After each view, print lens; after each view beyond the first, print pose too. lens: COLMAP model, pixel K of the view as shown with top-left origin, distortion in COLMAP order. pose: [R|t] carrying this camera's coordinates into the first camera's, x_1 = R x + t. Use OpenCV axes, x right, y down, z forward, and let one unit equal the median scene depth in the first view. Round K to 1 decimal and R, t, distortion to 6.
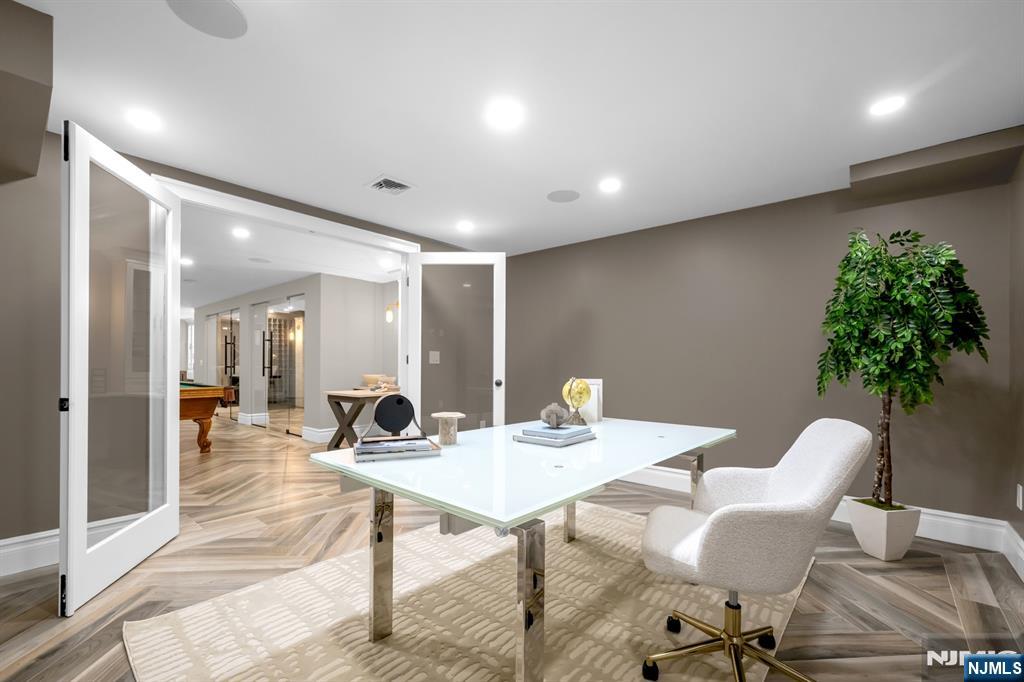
lens RADIAL K [[435.7, 0, 515.3], [0, 435.7, 352.2], [0, 0, 1]] dist [-0.003376, 0.000224]
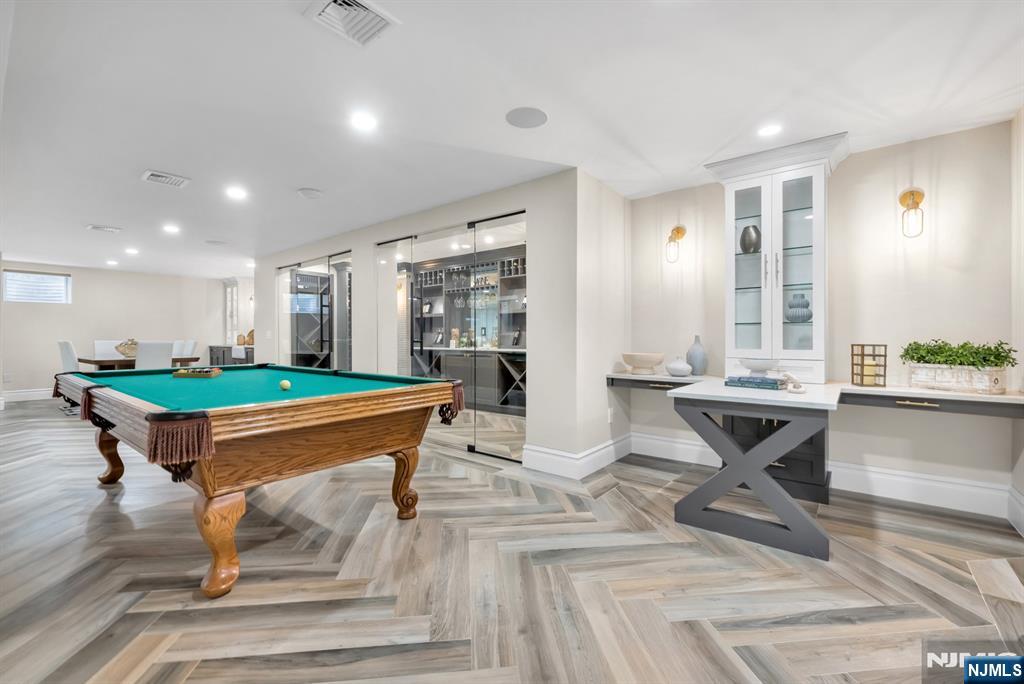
lens RADIAL K [[428.1, 0, 523.7], [0, 428.1, 326.5], [0, 0, 1]] dist [-0.002159, -0.000085]
pose [[0.999055, -0.004529, 0.043224, -0.600802], [0.004332, 0.999980, 0.004659, 0.015525], [-0.043244, -0.004467, 0.999055, 0.516759]]
